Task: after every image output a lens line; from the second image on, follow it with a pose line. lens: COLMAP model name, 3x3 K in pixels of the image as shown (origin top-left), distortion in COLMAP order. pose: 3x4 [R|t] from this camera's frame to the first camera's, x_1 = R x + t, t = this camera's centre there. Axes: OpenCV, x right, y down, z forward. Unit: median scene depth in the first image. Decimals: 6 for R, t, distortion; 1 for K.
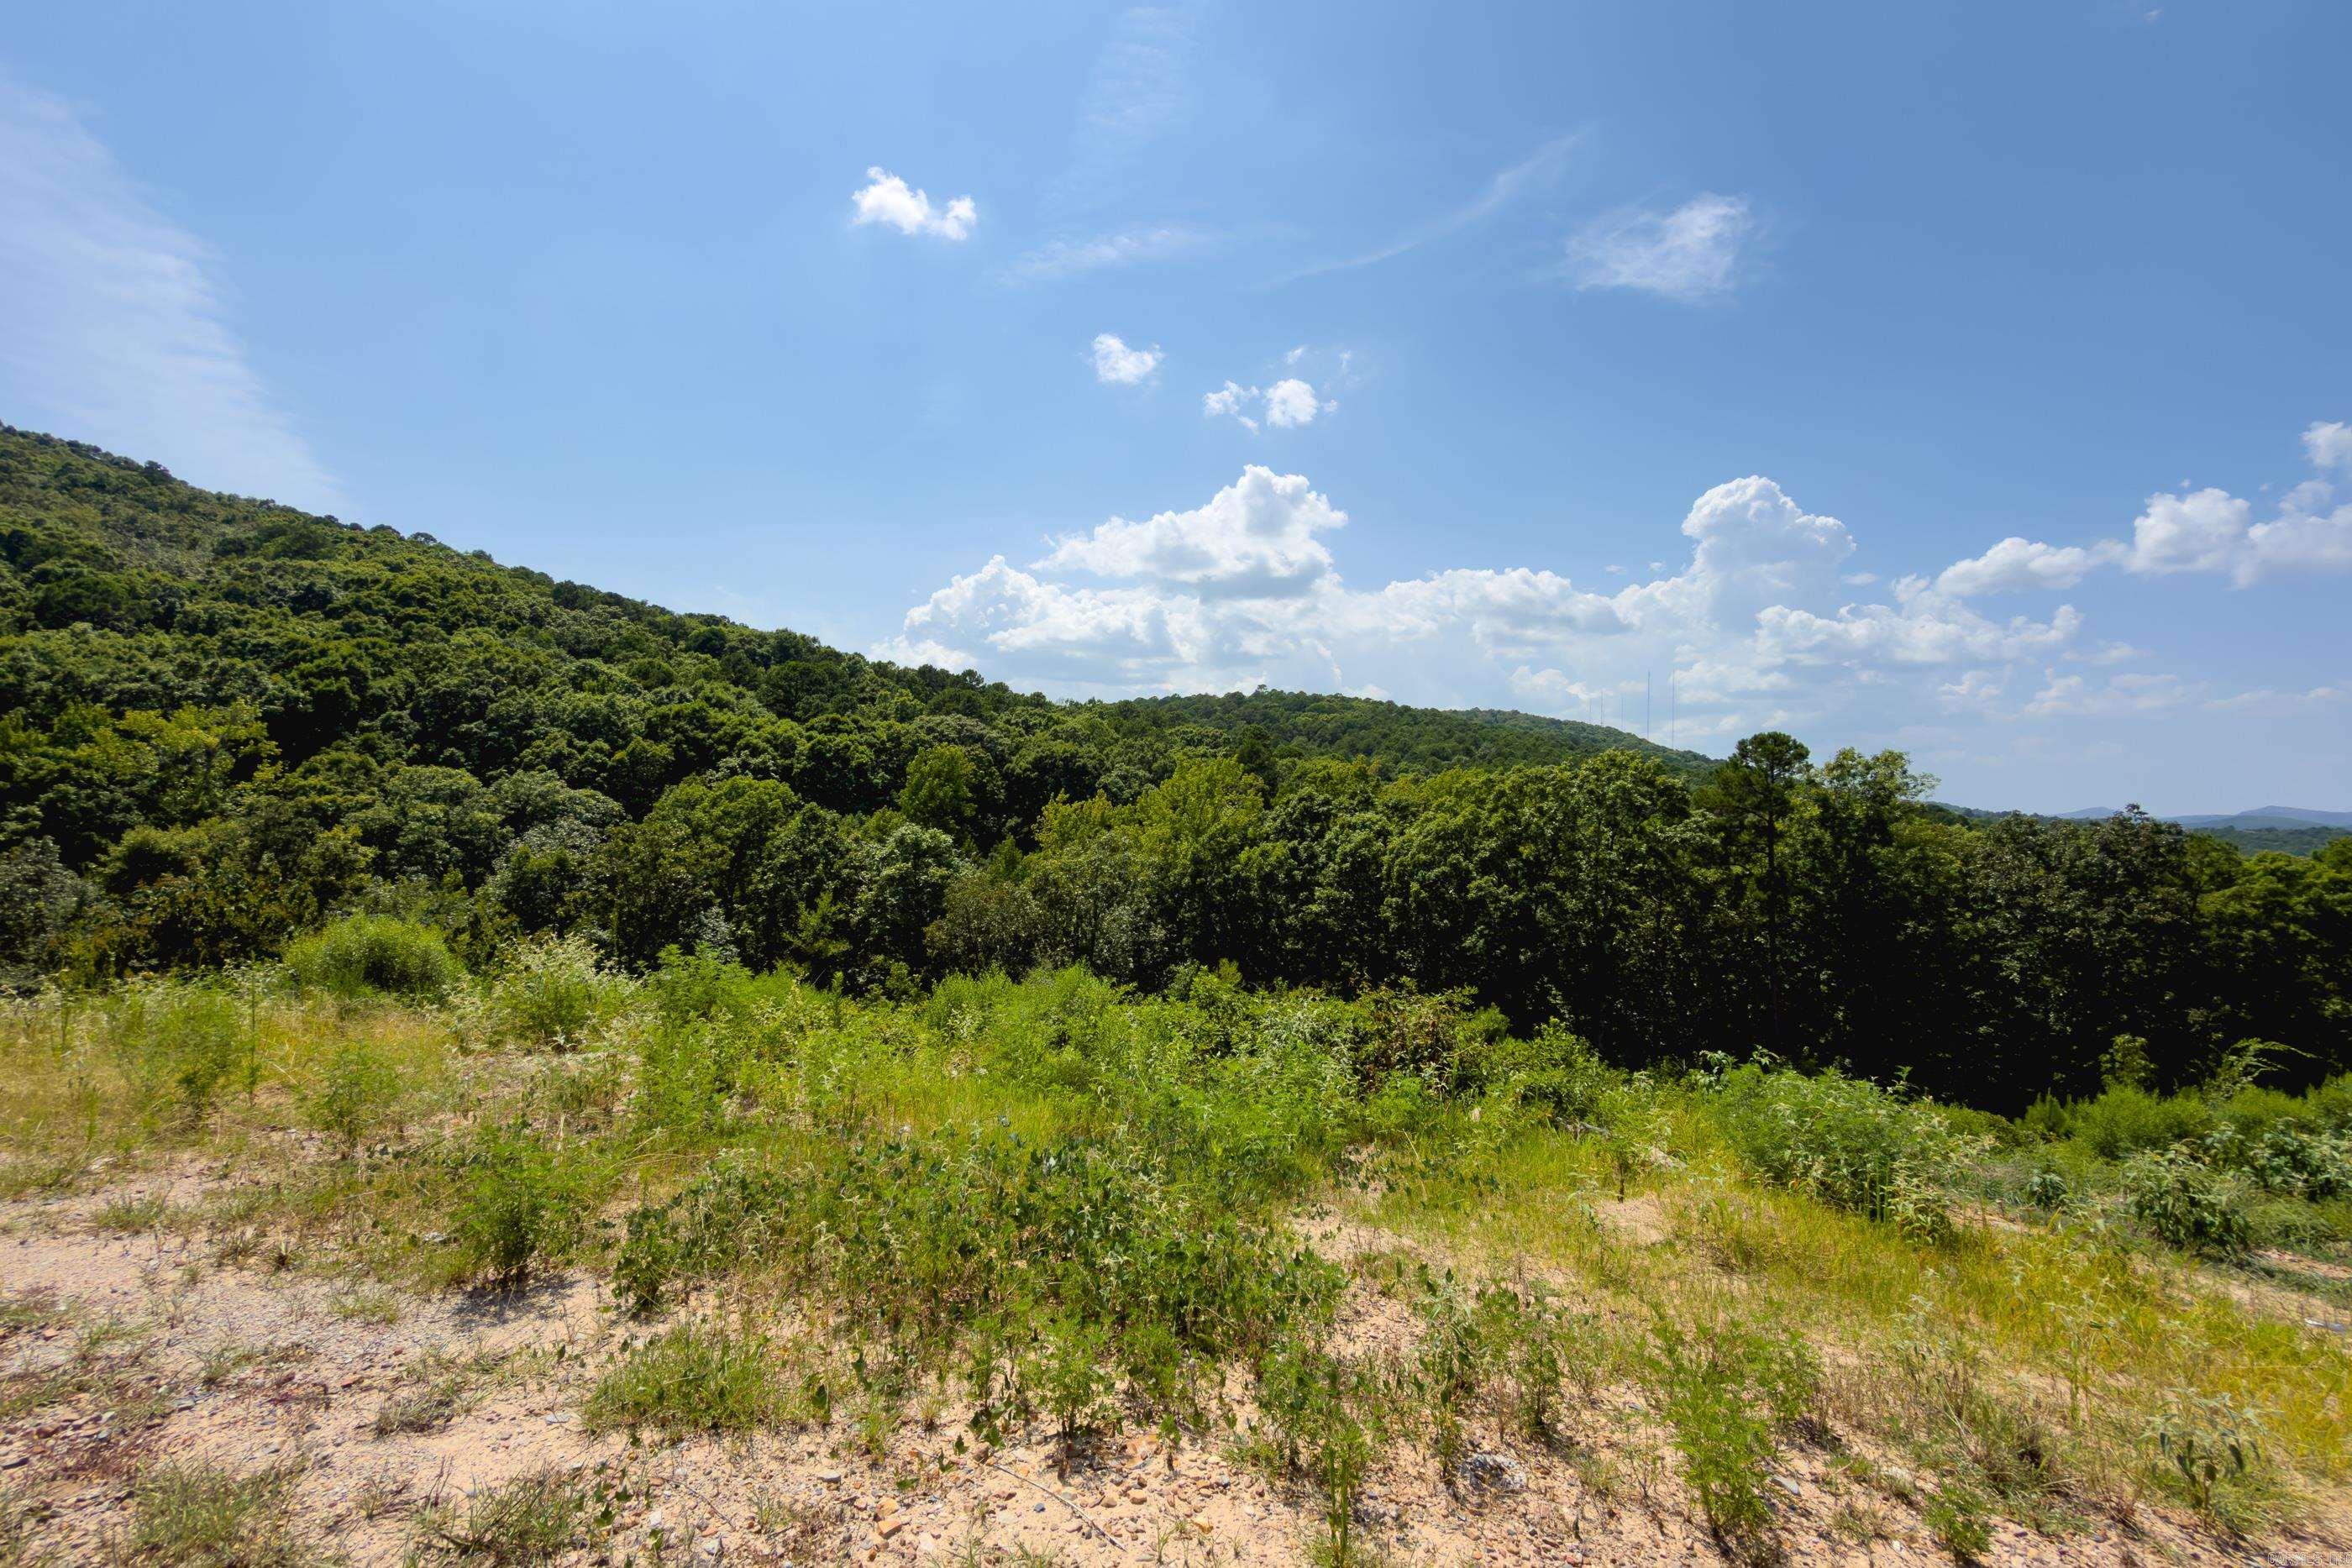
lens RADIAL K [[1018.0, 0, 1208.7], [0, 1018.0, 808.4], [0, 0, 1]] dist [0.009072, -0.002620]
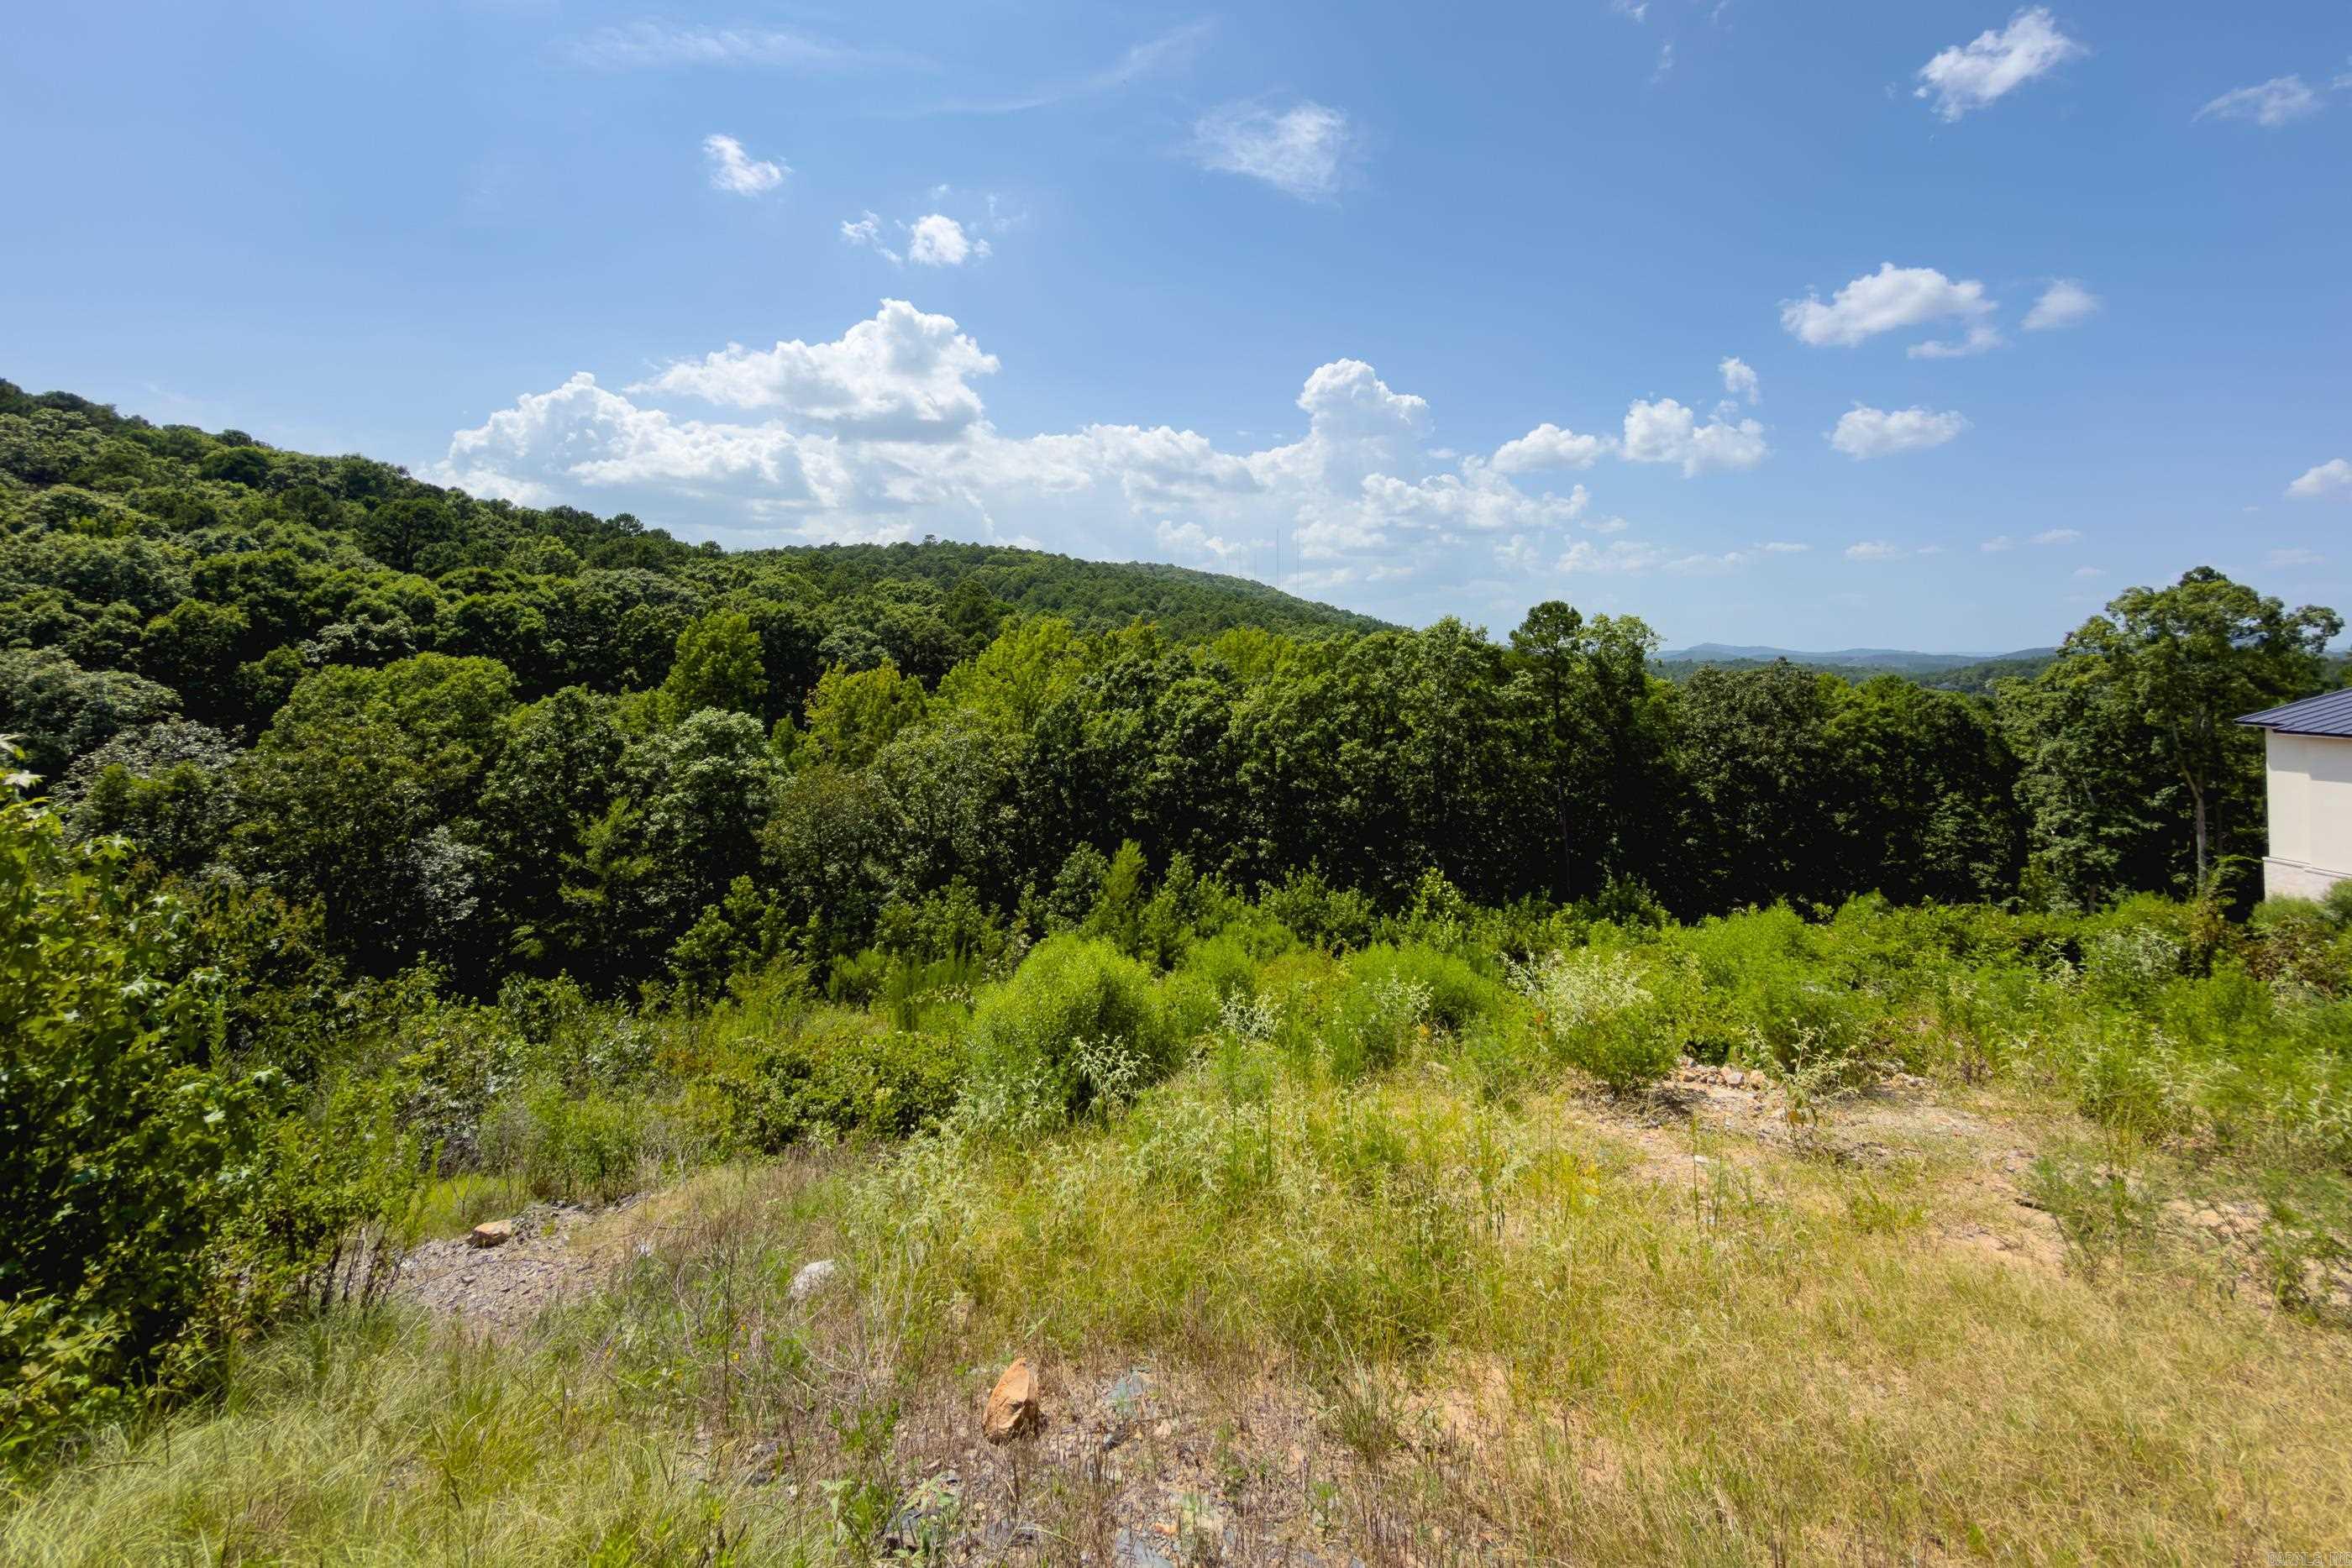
lens RADIAL K [[1018.0, 0, 1240.1], [0, 1018.0, 646.3], [0, 0, 1]] dist [0.009072, -0.002620]
pose [[0.929504, -0.016730, 0.368432, -0.076027], [0.020917, 0.999754, -0.007374, -0.008160], [-0.368218, 0.014561, 0.929625, 0.019289]]
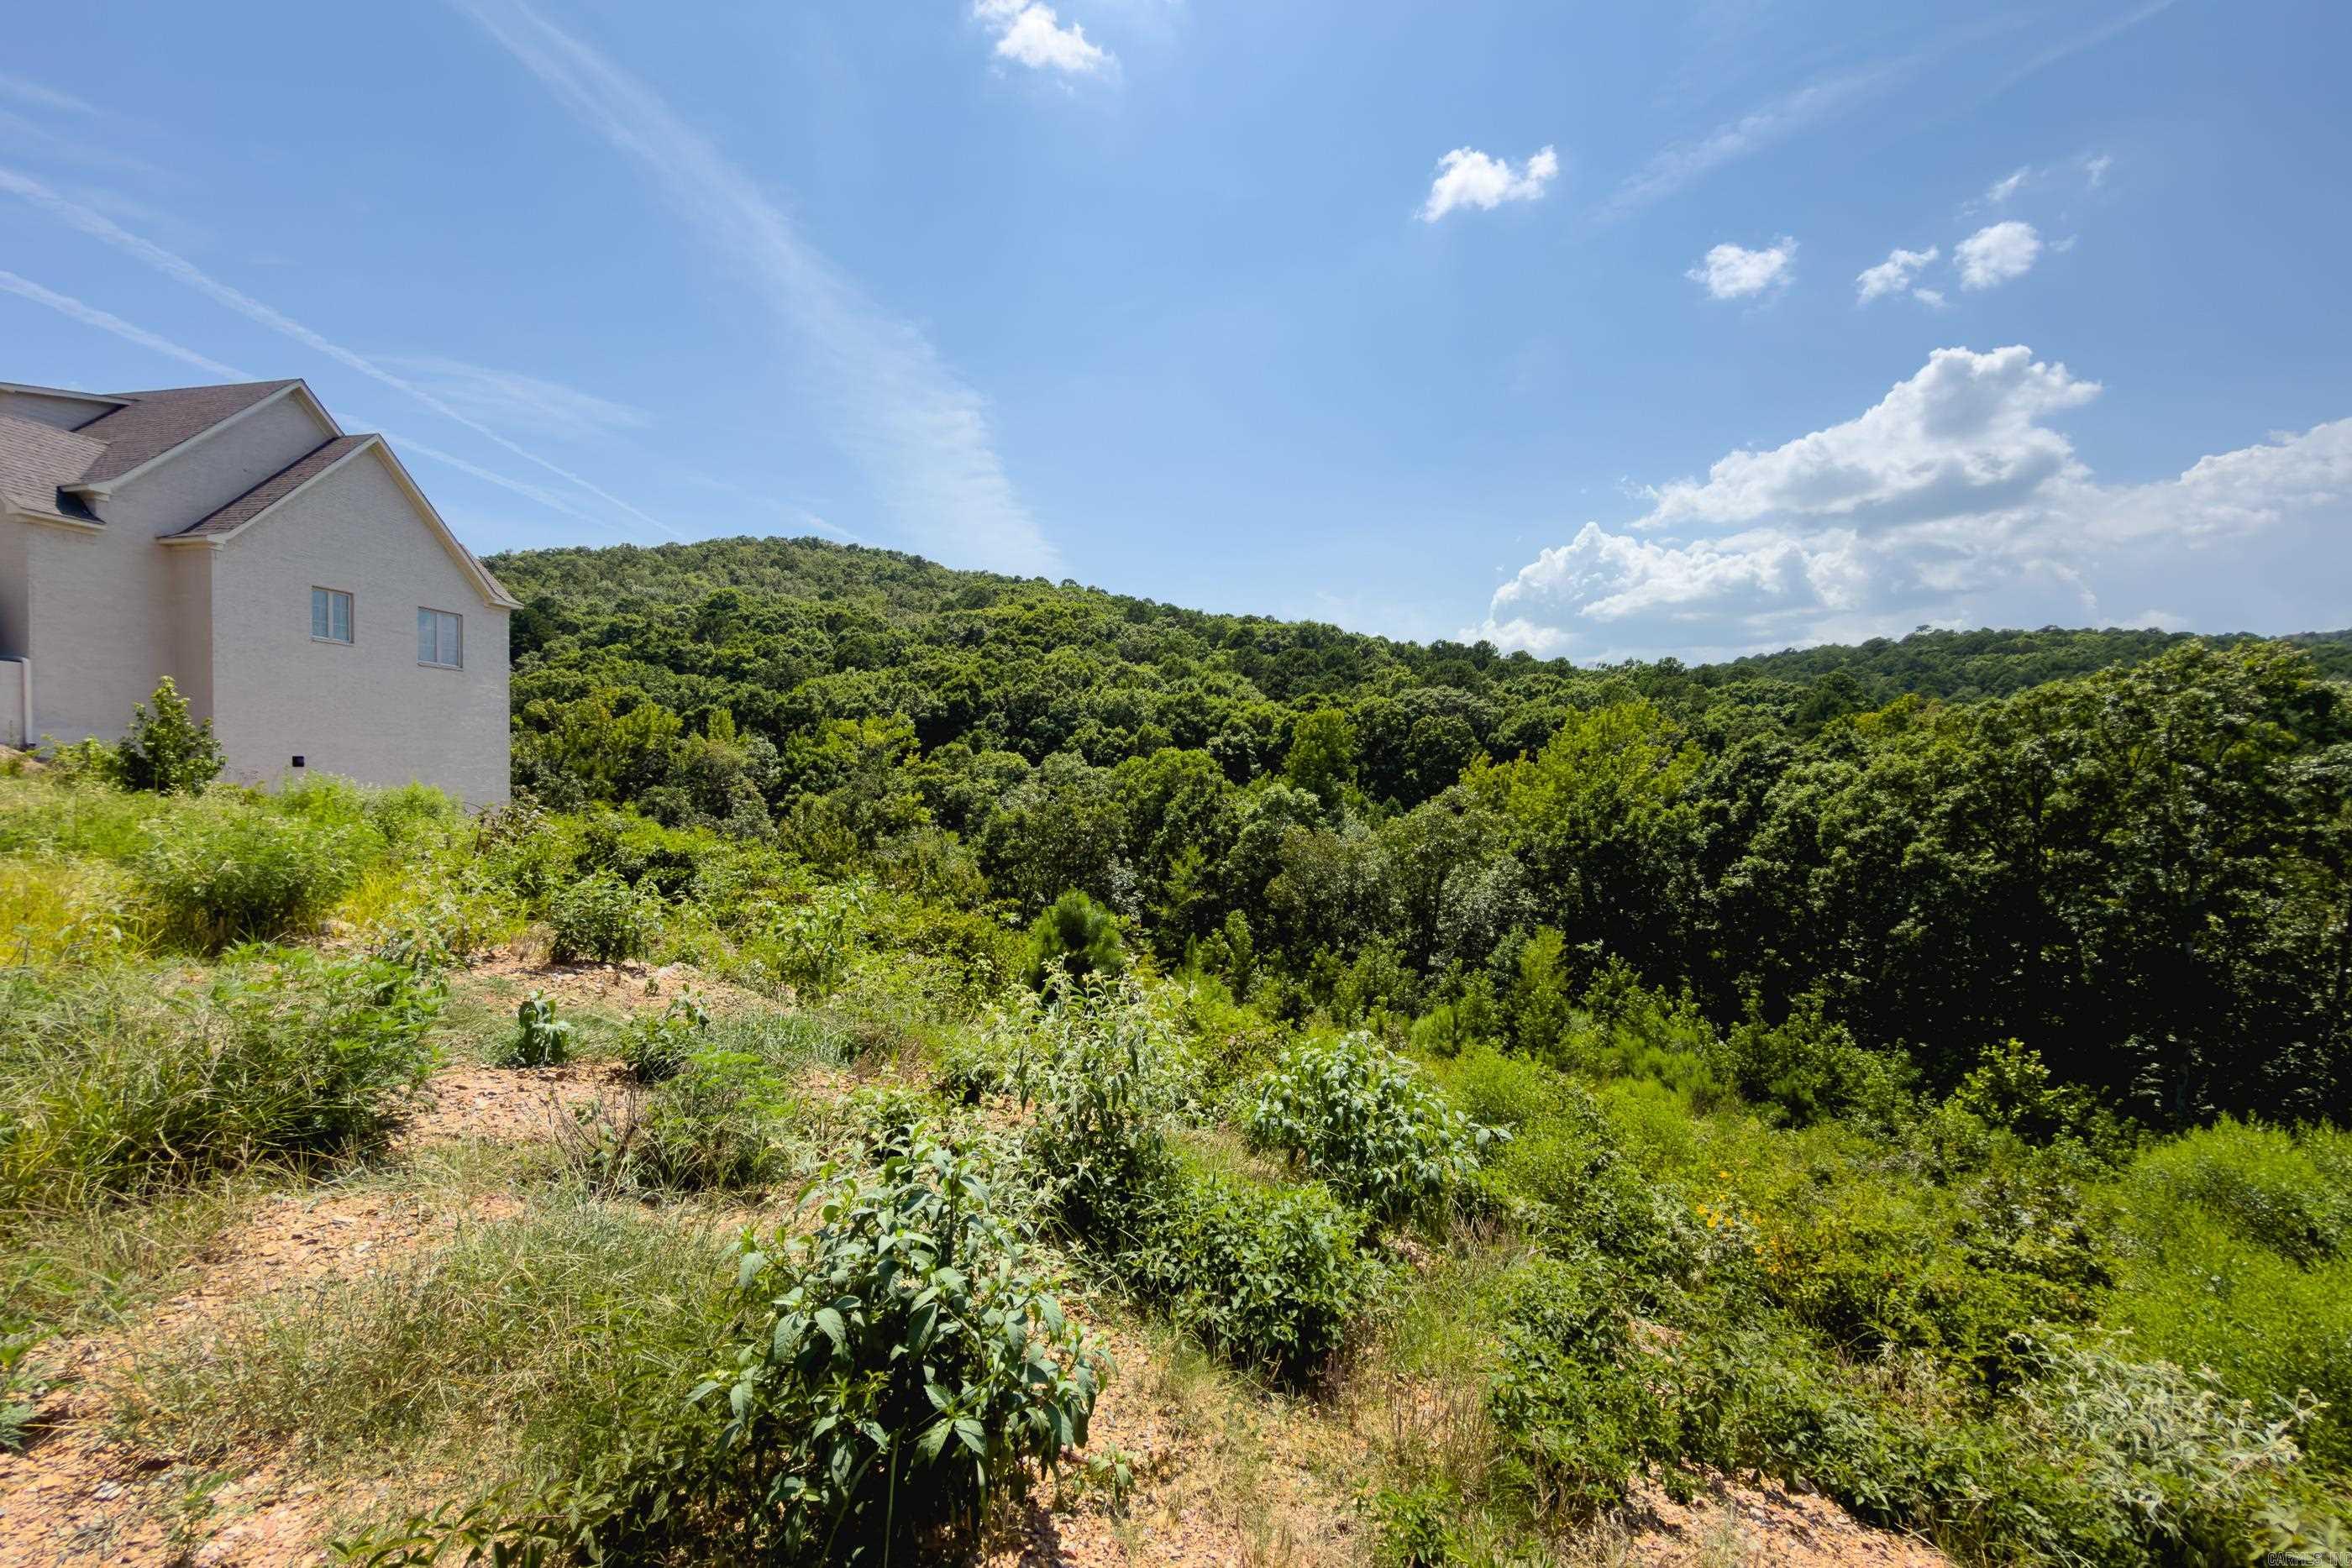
lens RADIAL K [[1018.0, 0, 1150.6], [0, 1018.0, 796.0], [0, 0, 1]] dist [0.009072, -0.002620]
pose [[0.807487, -0.011477, -0.589773, 0.084194], [0.012230, 0.999922, -0.002714, 0.010959], [0.589758, -0.005021, 0.807564, 0.030169]]
